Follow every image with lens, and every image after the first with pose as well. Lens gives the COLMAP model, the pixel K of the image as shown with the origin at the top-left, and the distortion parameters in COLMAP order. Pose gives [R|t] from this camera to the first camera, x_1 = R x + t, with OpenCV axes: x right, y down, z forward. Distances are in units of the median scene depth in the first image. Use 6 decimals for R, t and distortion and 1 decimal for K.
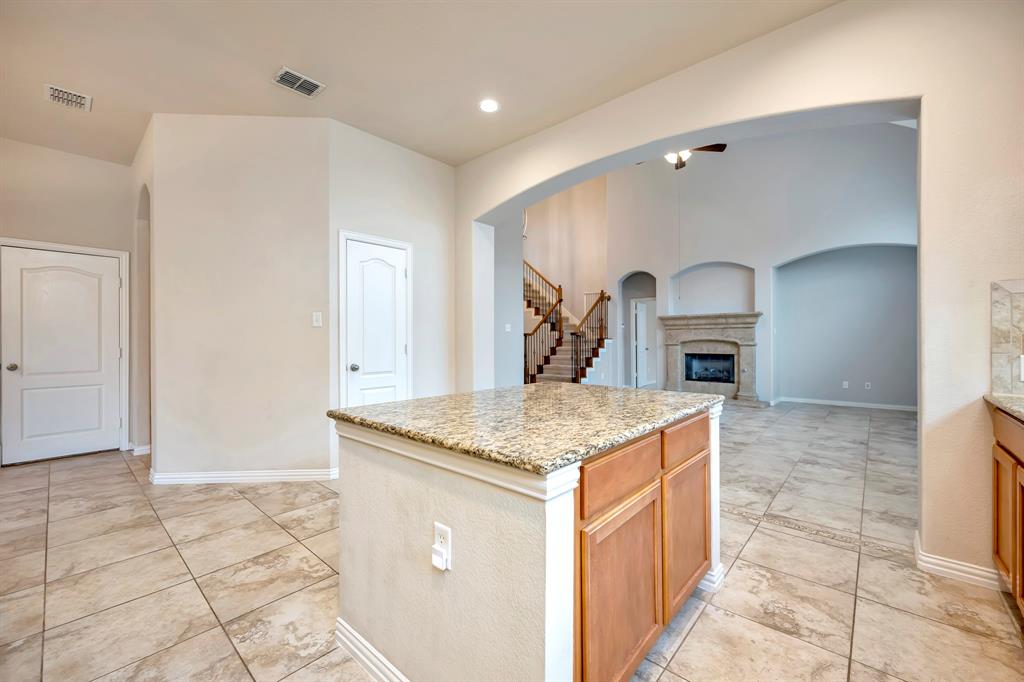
lens RADIAL K [[410.3, 0, 510.6], [0, 410.3, 340.5], [0, 0, 1]] dist [-0.001023, 0.000127]
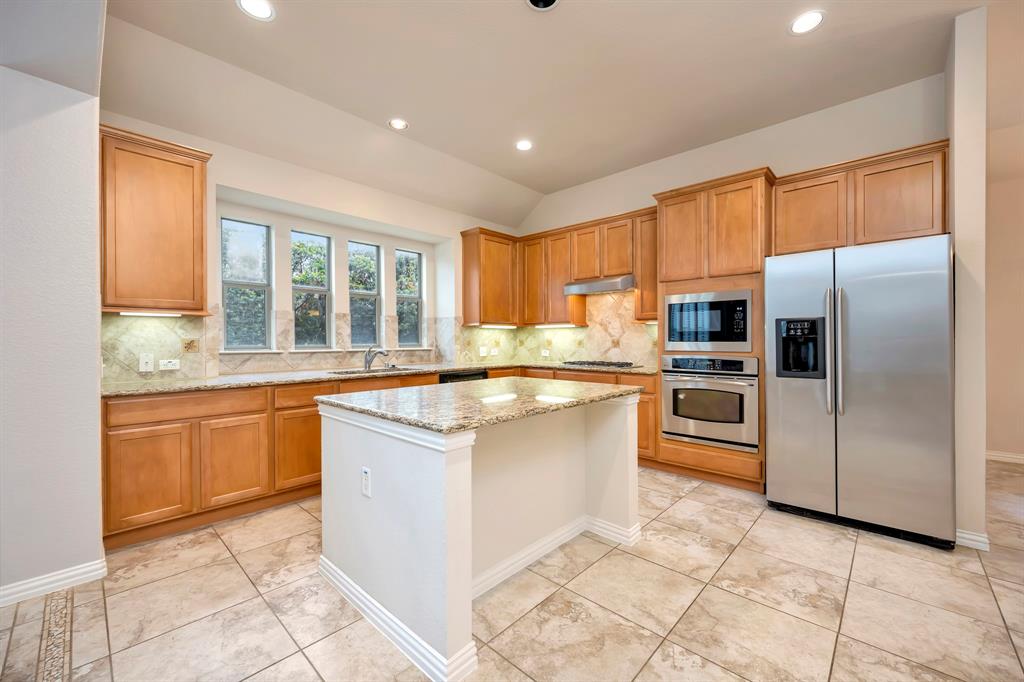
lens RADIAL K [[399.2, 0, 514.4], [0, 399.2, 342.0], [0, 0, 1]] dist [0.000515, -0.000022]
pose [[-0.999648, 0.011645, 0.023853, -0.006524], [0.011772, 0.999917, 0.005163, 0.002468], [-0.023791, 0.005442, -0.999702, 1.690168]]
